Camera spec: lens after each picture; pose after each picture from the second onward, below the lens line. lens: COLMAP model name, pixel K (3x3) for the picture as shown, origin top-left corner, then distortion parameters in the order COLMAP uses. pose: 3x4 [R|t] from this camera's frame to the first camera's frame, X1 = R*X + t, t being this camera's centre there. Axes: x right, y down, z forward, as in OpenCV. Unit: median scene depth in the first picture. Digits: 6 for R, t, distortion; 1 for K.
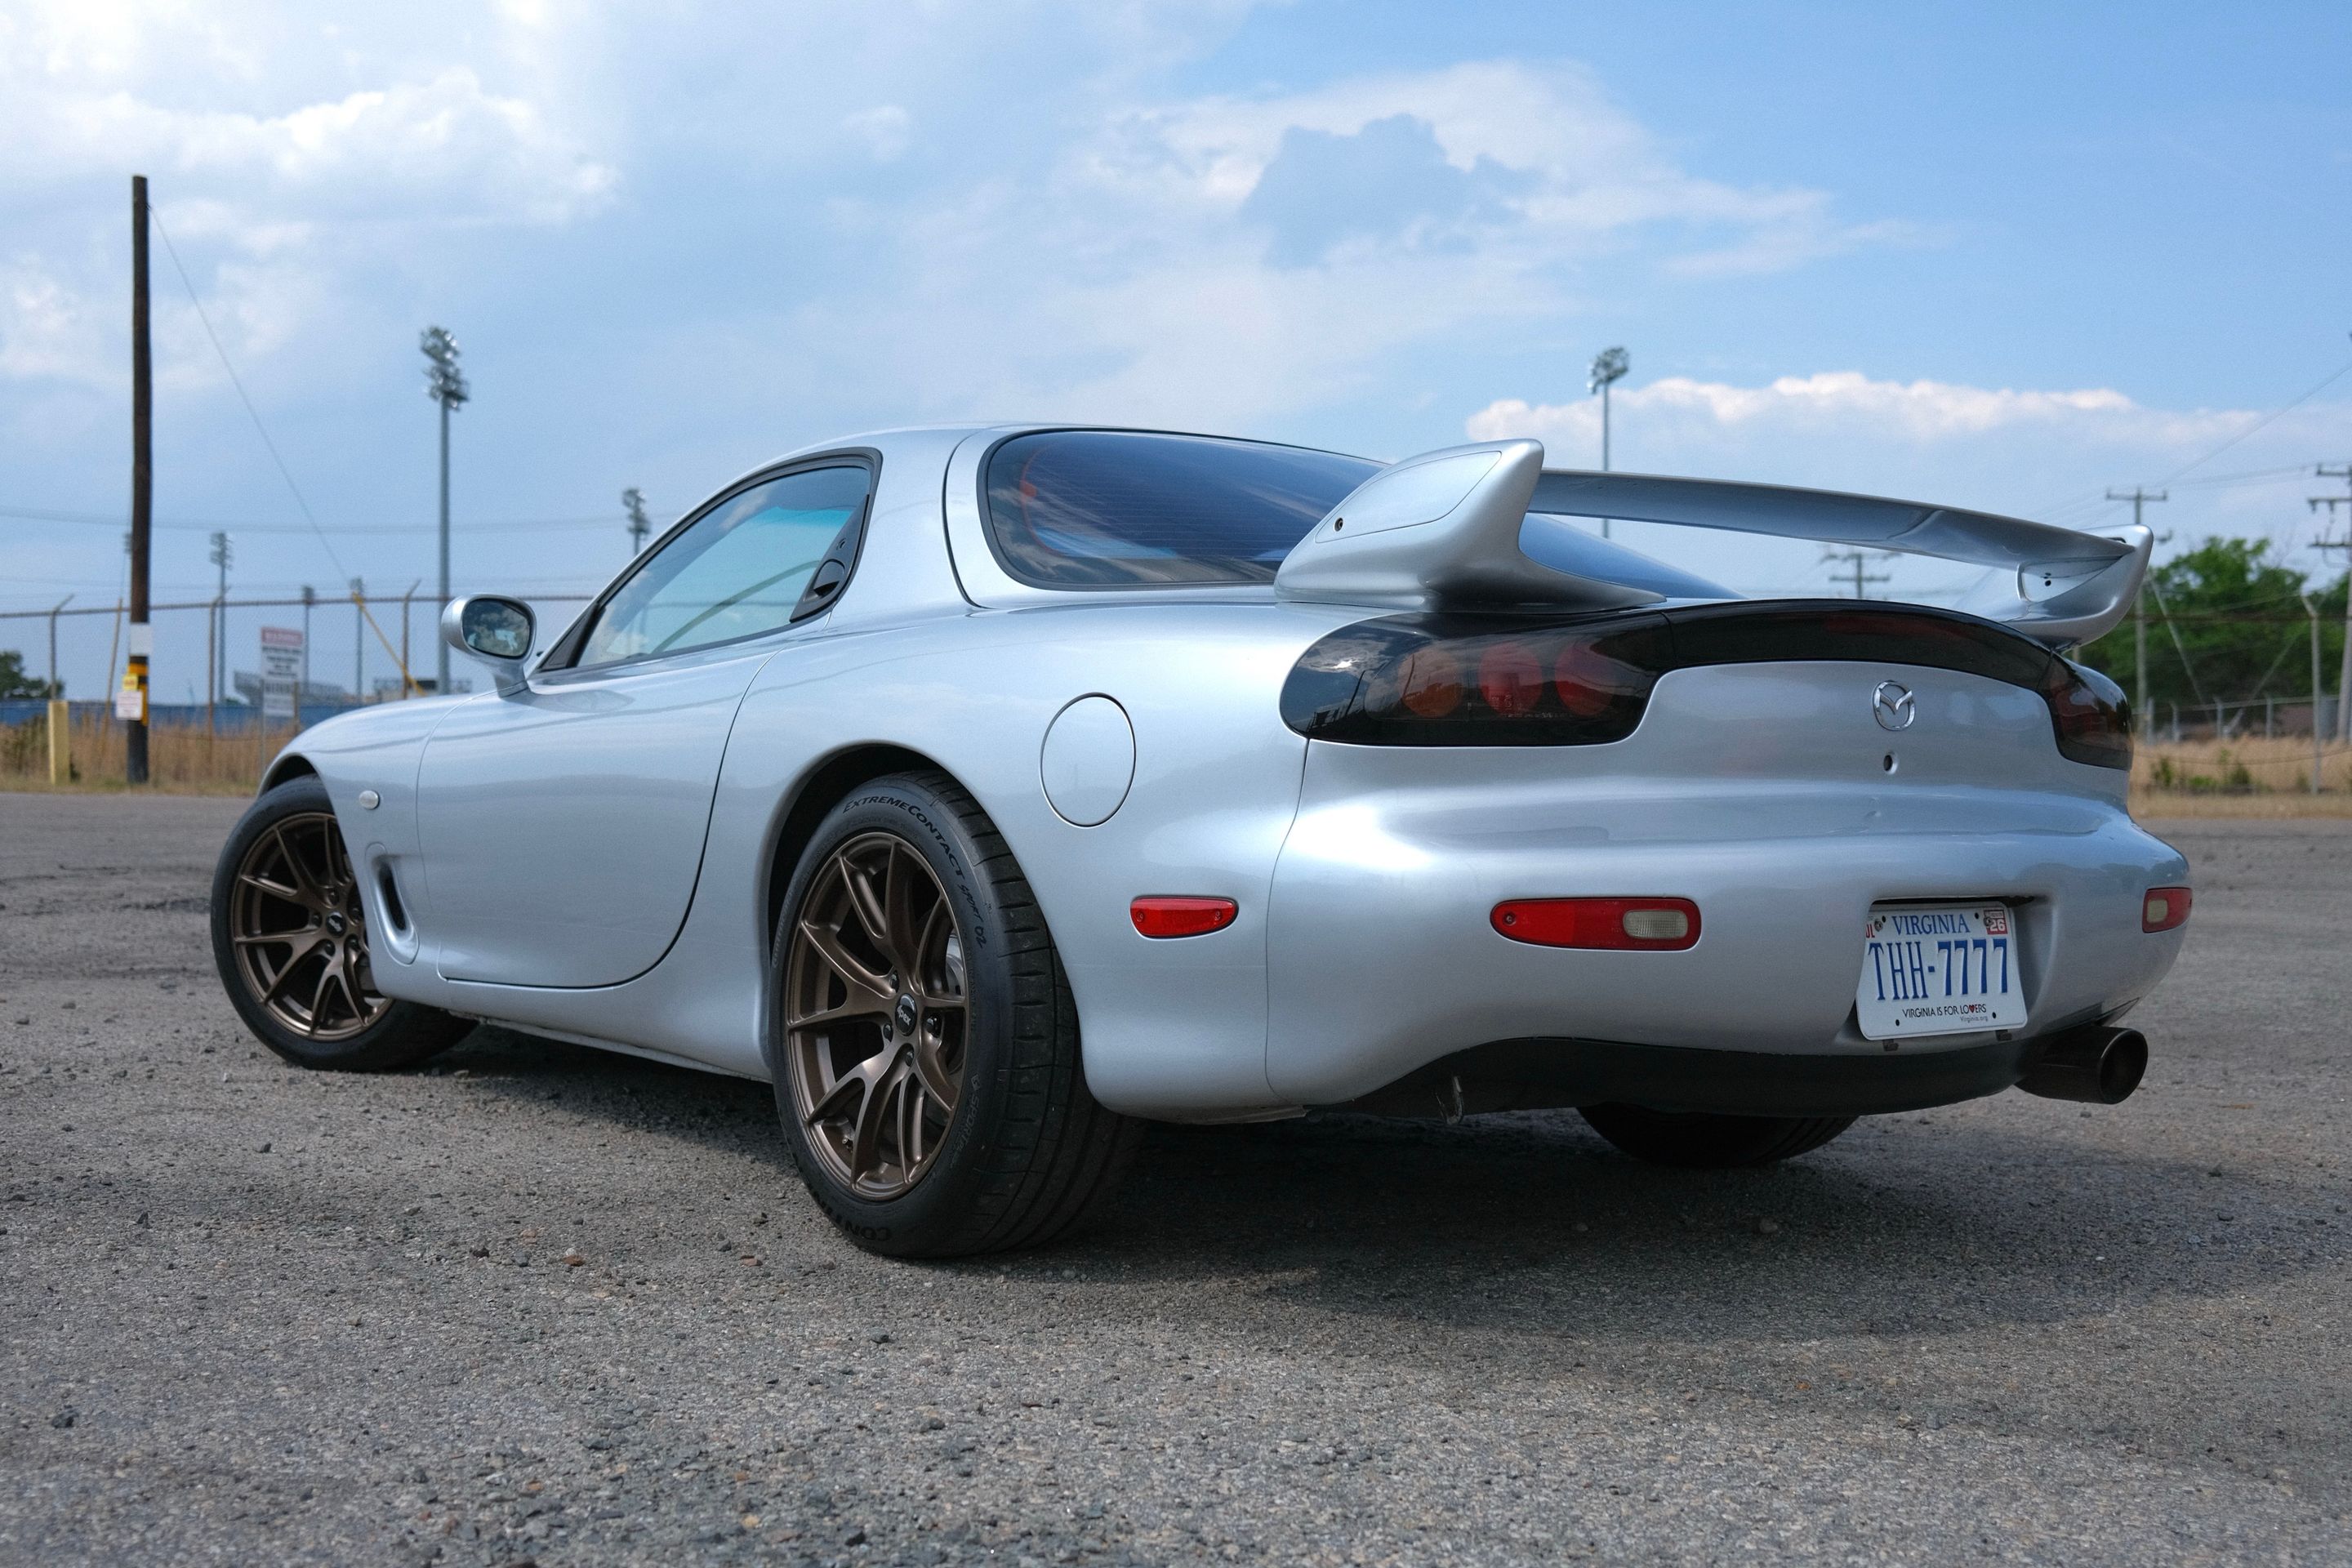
lens RADIAL K [[2461.6, 0, 1179.6], [0, 2461.6, 834.7], [0, 0, 1]] dist [-0.072592, 0.164891]
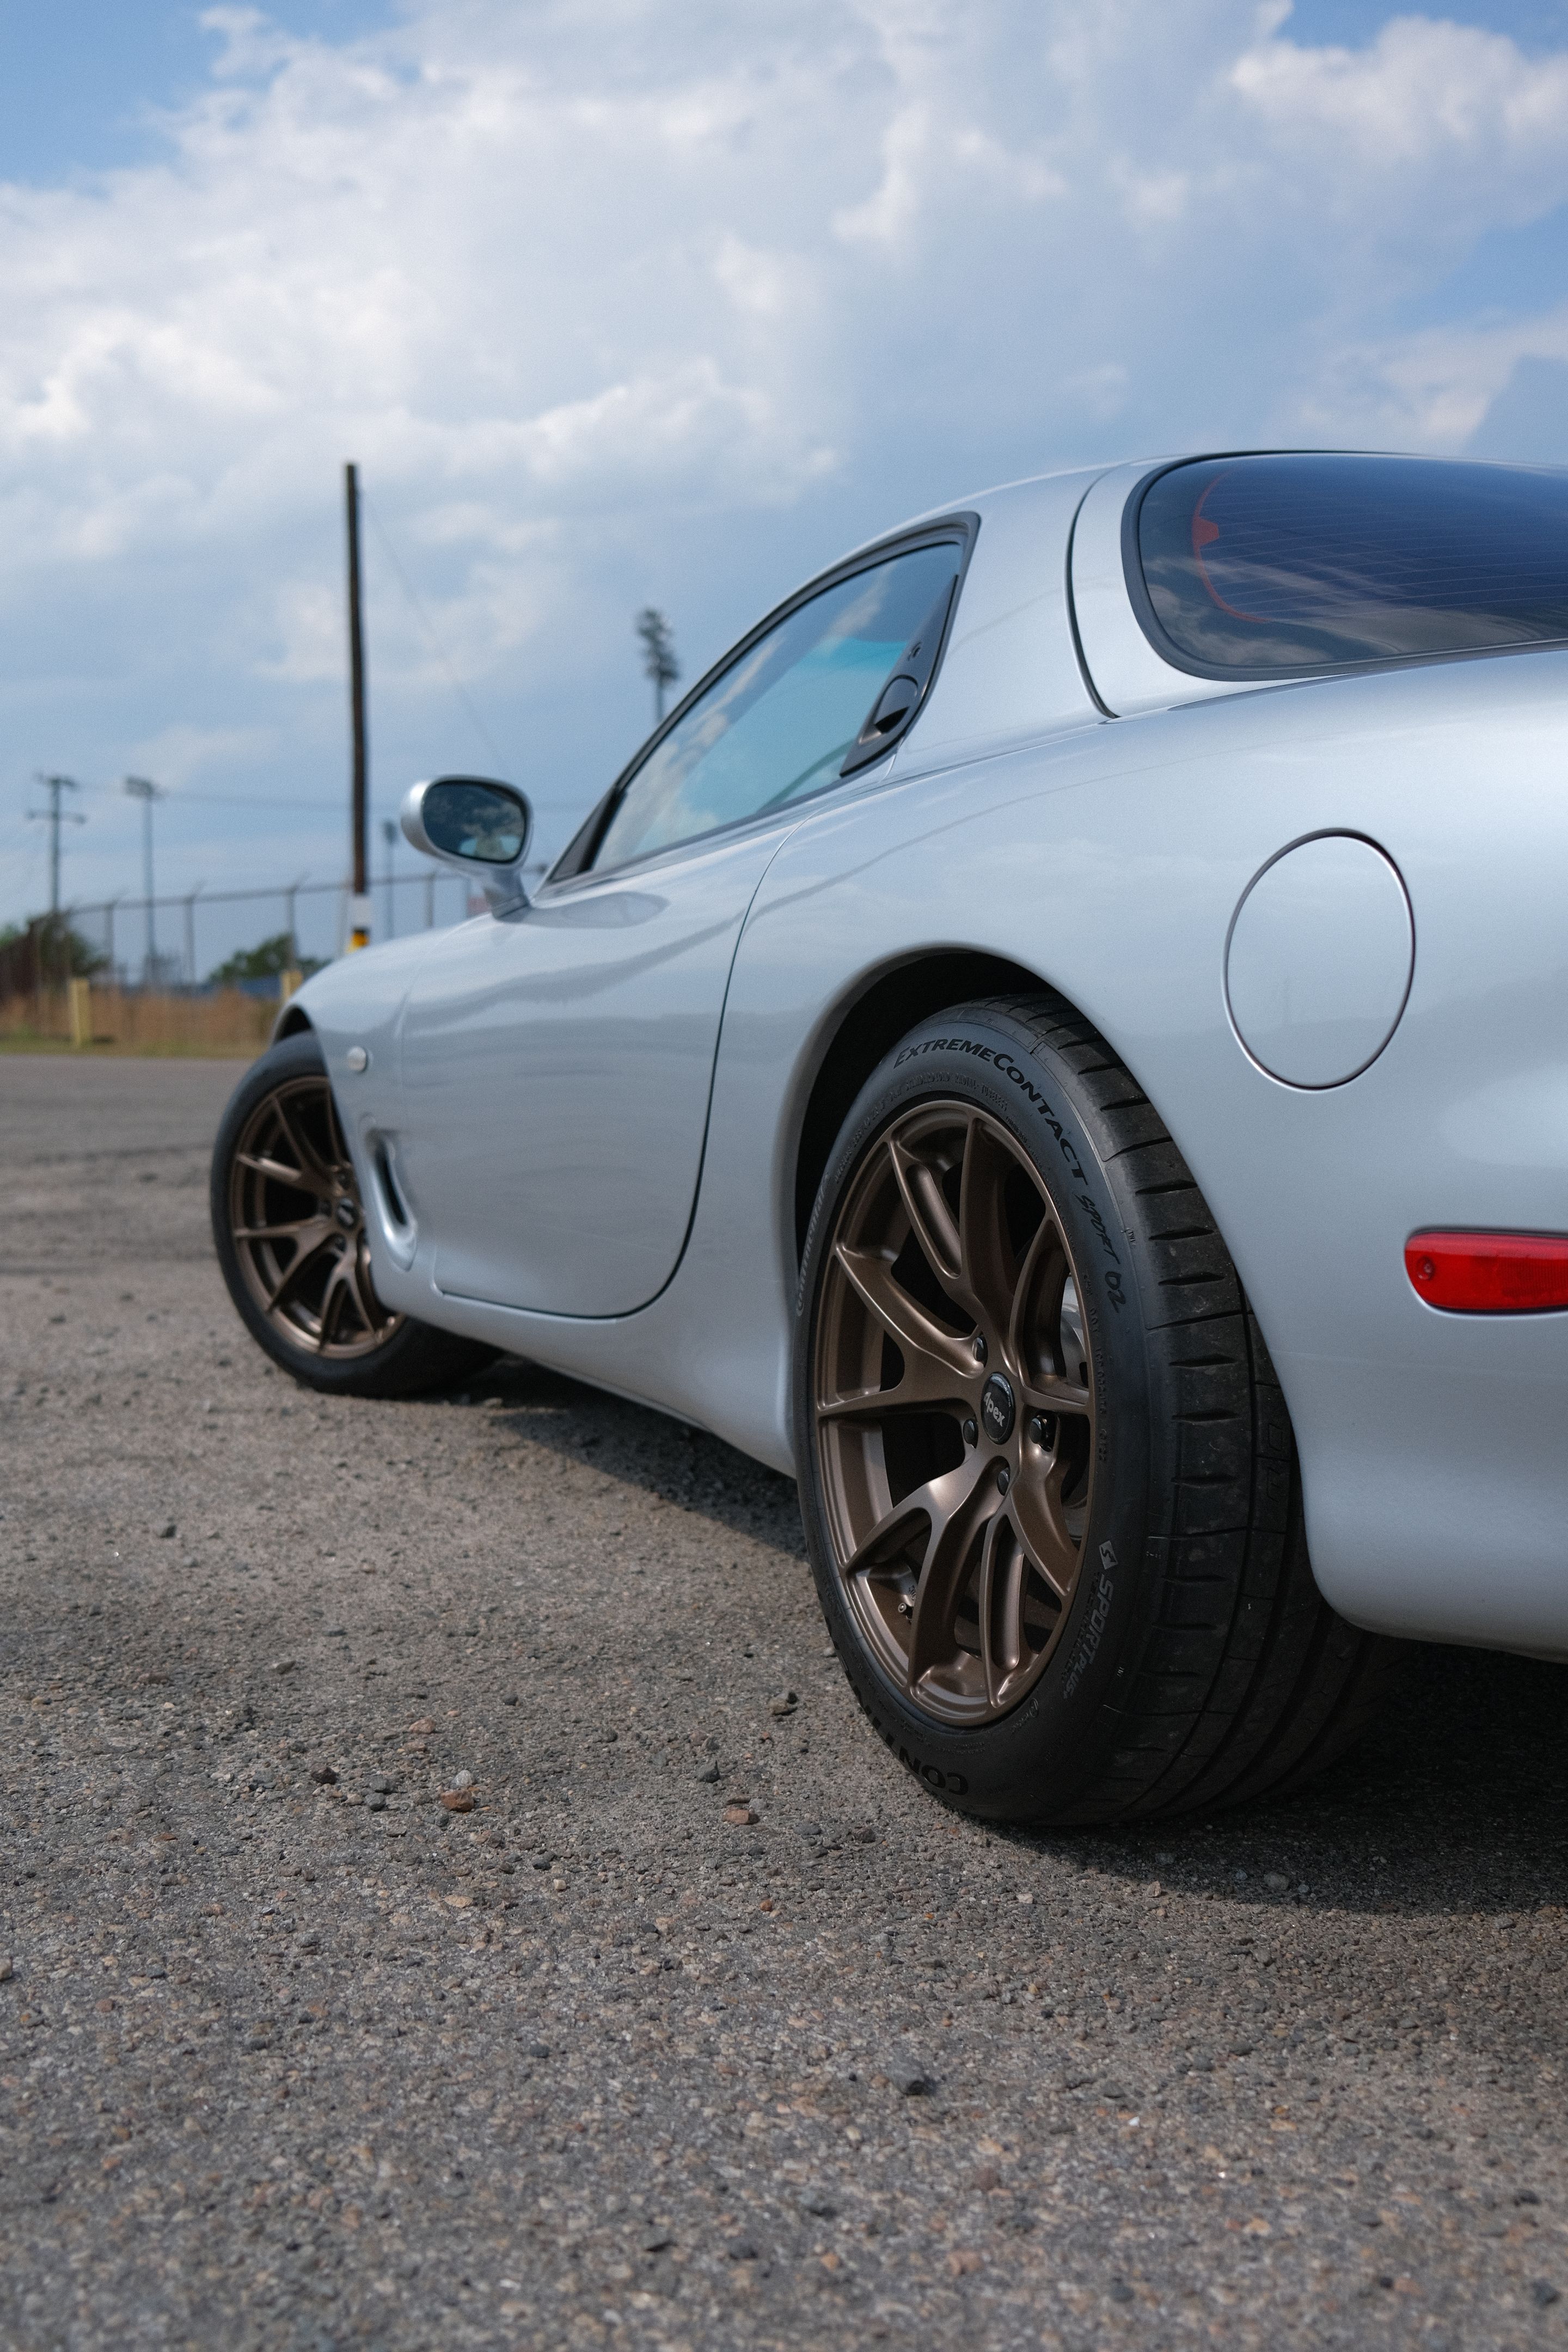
lens RADIAL K [[2461.6, 0, 787.6], [0, 2461.6, 1220.4], [0, 0, 1]] dist [-0.072592, 0.164891]
pose [[0.971937, 0.002306, -0.235231, -0.020463], [0.010051, 0.998632, 0.051316, -0.002719], [0.235027, -0.052241, 0.970584, 0.398679]]
